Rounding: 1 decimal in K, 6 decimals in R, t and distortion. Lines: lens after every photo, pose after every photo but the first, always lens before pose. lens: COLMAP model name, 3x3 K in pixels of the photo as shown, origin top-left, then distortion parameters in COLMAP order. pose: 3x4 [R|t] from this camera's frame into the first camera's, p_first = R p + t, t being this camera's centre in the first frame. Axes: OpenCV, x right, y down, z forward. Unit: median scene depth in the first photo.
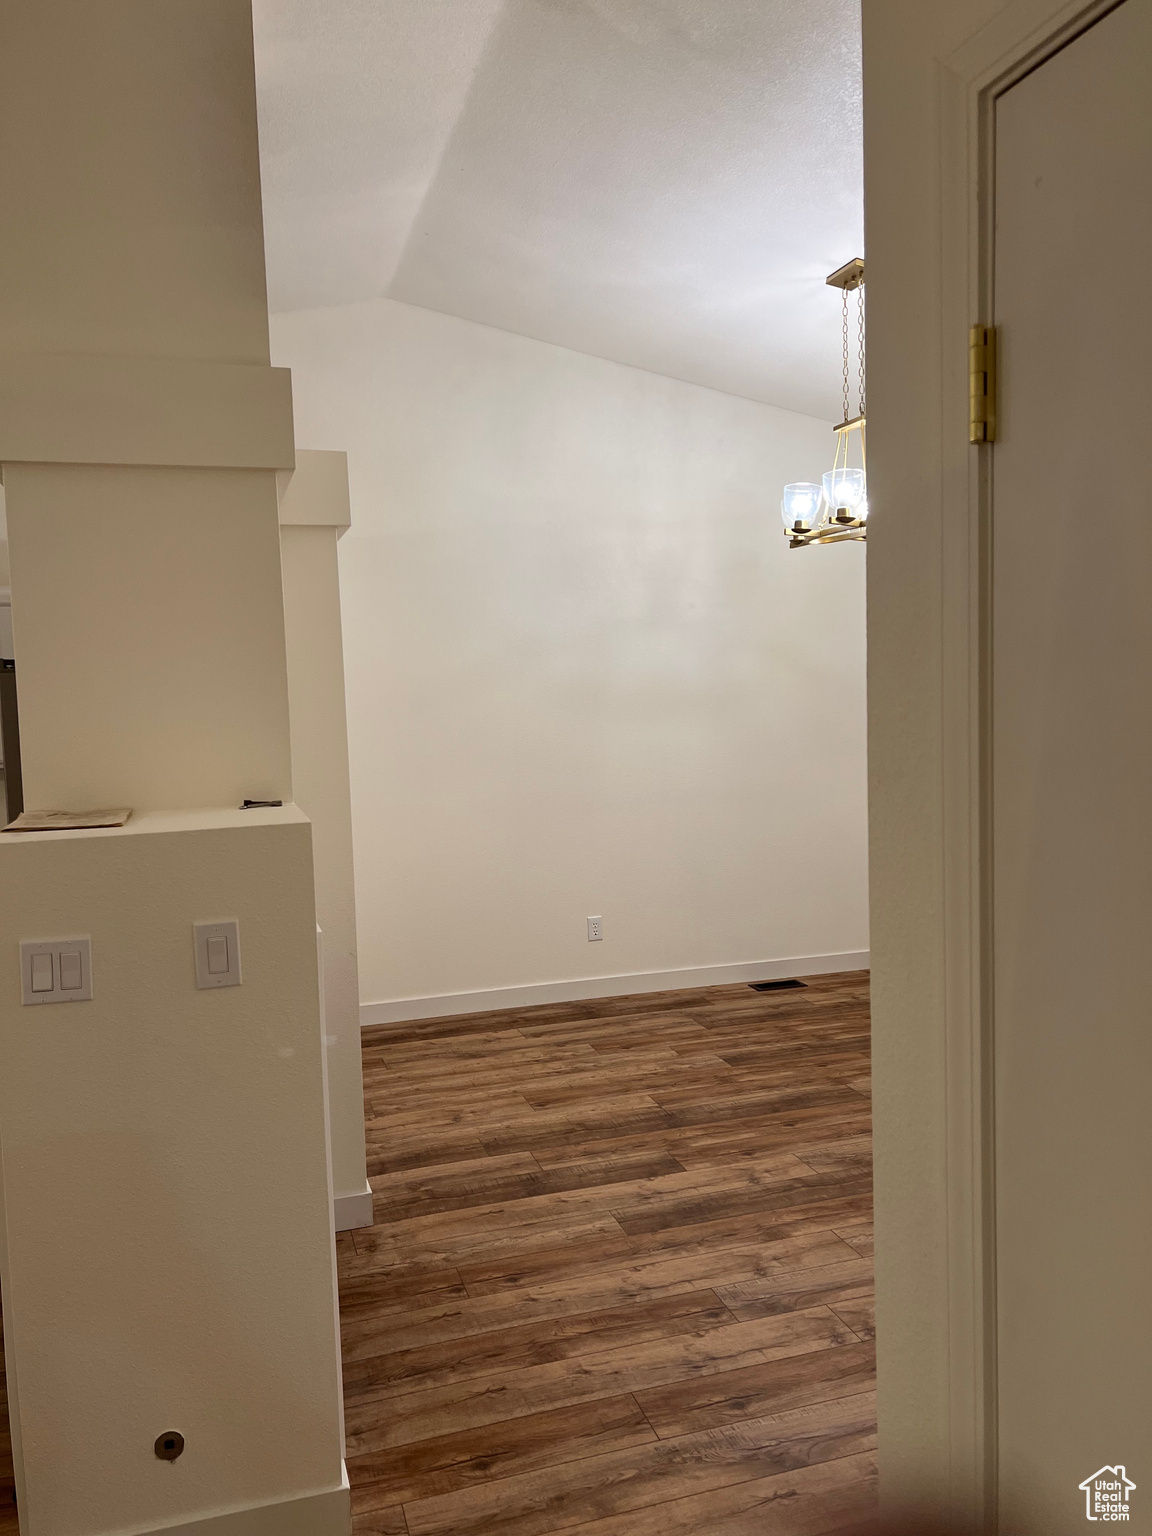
lens RADIAL K [[1151.1, 0, 562.6], [0, 1151.1, 784.6], [0, 0, 1]] dist [0.047819, -0.055811]
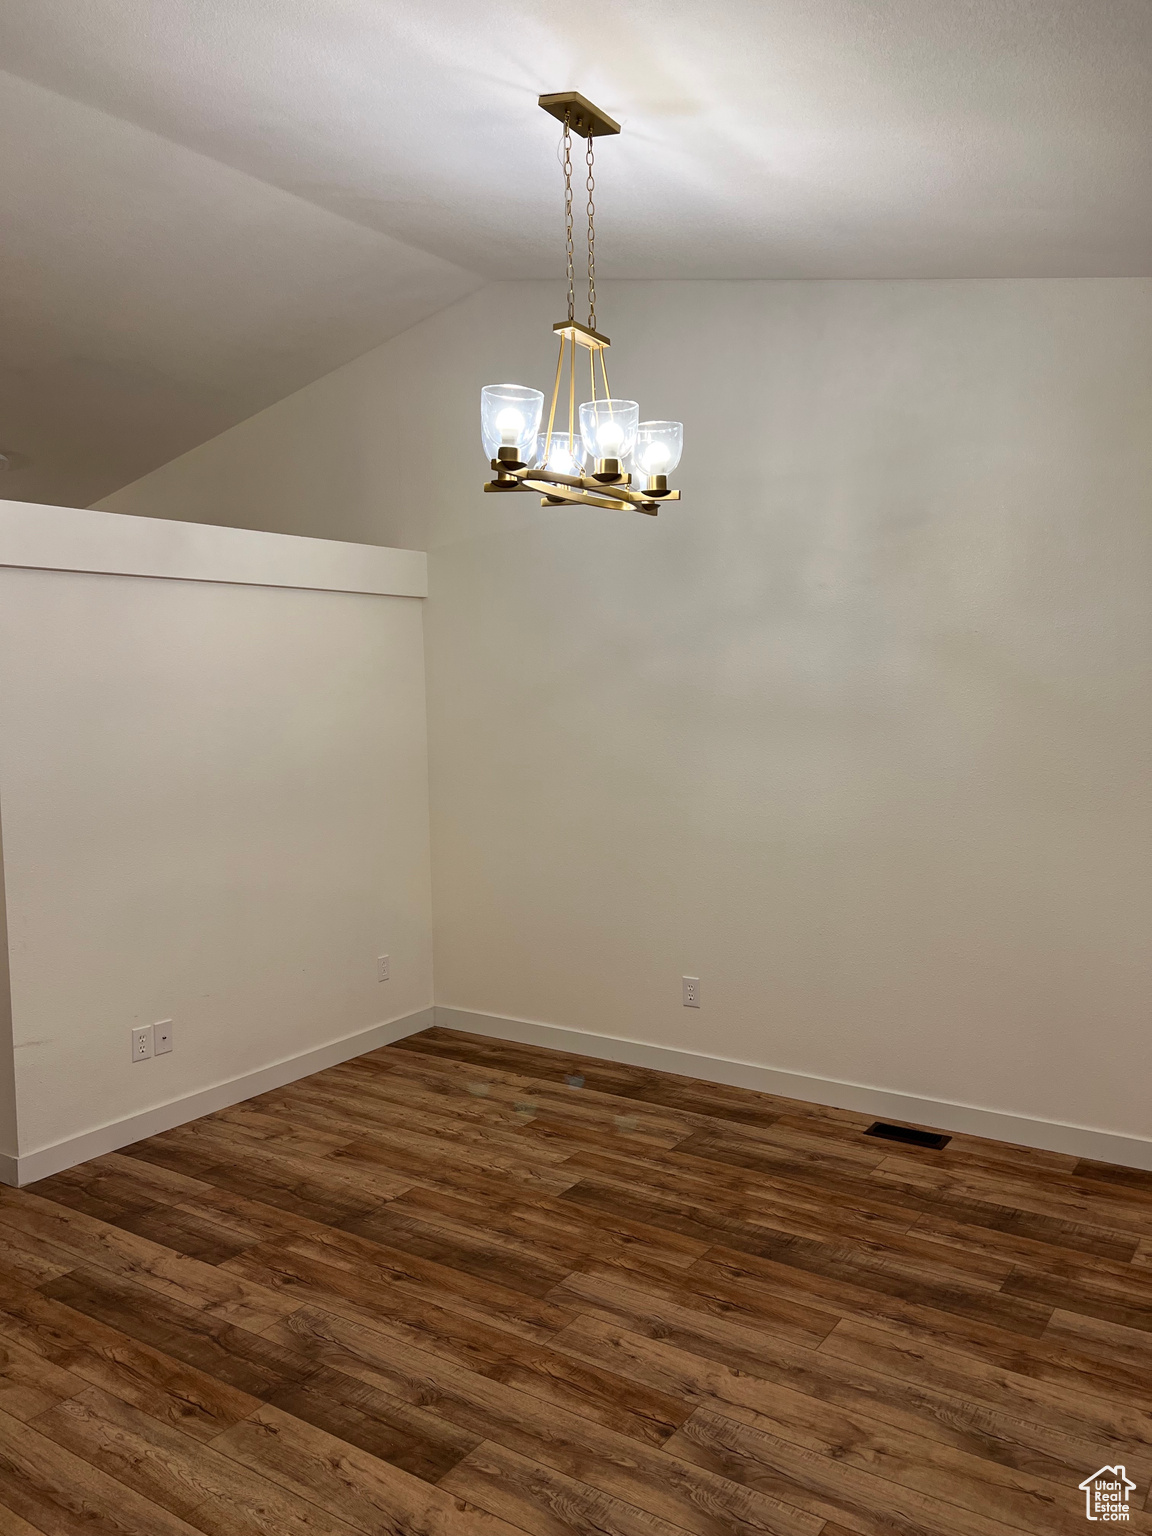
lens RADIAL K [[1151.1, 0, 575.2], [0, 1151.1, 775.6], [0, 0, 1]] dist [0.047819, -0.055811]
pose [[0.626364, 0.081041, -0.775307, 0.766621], [-0.066372, 0.996514, 0.050541, -0.081440], [0.776700, 0.019801, 0.629559, 0.536820]]
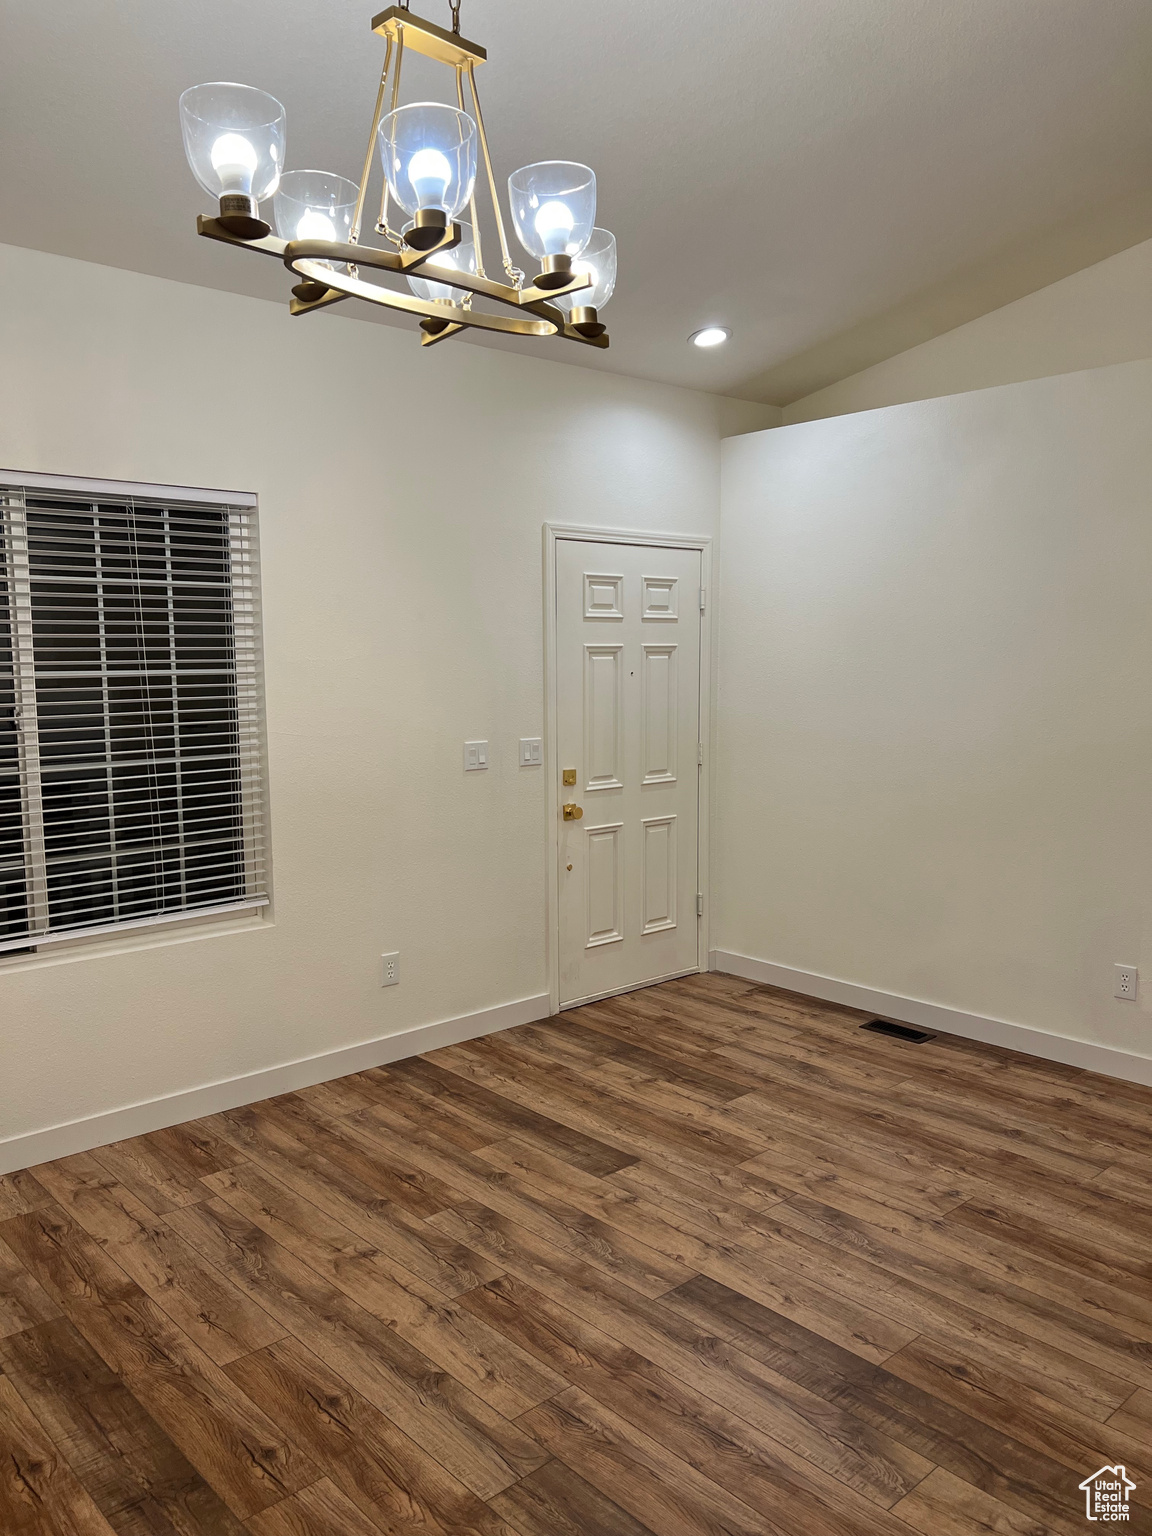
lens RADIAL K [[1151.1, 0, 570.2], [0, 1151.1, 771.9], [0, 0, 1]] dist [0.047819, -0.055811]
pose [[-0.426772, -0.056134, 0.902615, -0.175333], [0.095779, 0.989653, 0.106833, -0.078688], [-0.899273, 0.132045, -0.416980, 1.113159]]
